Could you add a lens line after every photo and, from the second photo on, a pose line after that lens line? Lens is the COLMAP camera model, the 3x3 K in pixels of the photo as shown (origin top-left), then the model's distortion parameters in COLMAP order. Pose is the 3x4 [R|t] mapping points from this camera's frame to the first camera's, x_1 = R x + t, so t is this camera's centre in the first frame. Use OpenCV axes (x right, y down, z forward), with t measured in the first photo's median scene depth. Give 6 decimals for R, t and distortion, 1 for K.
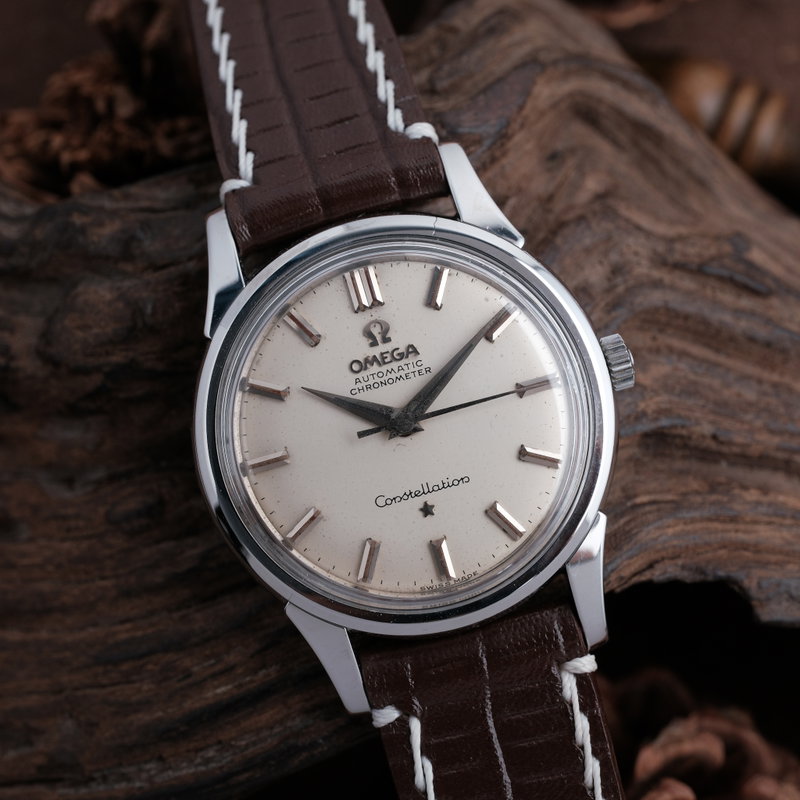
lens RADIAL K [[1998.3, 0, 398.5], [0, 1998.3, 397.7], [0, 0, 1]] dist [0.073740, 0.000000]
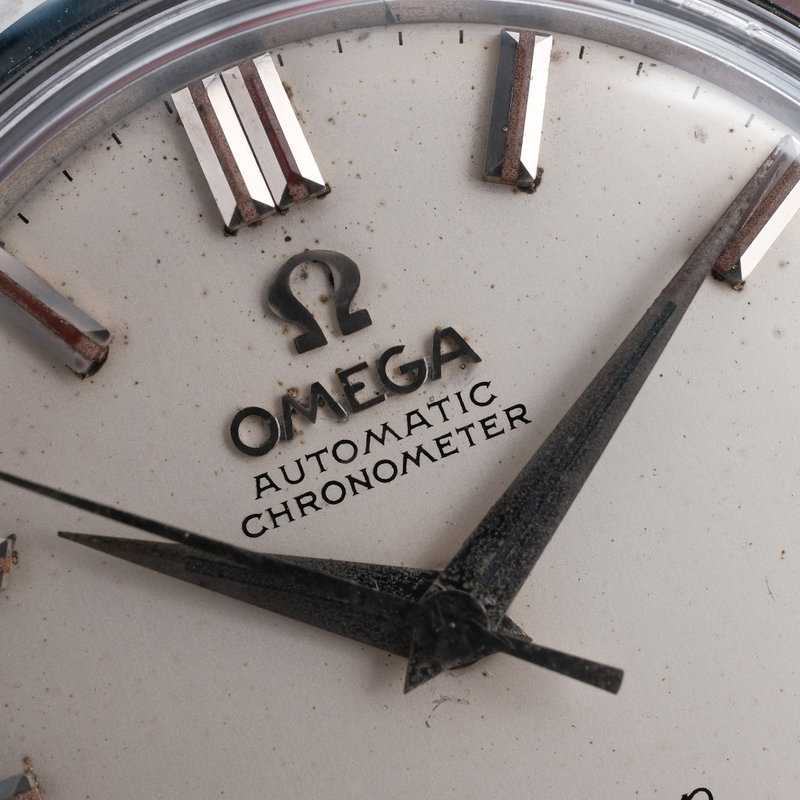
lens RADIAL K [[1998.3, 0, 405.9], [0, 1998.3, 395.9], [0, 0, 1]] dist [0.073740, 0.000000]
pose [[0.991965, -0.112483, 0.057905, -0.015724], [0.110708, 0.993305, 0.033005, -0.027093], [-0.061230, -0.026329, 0.997776, 0.728898]]
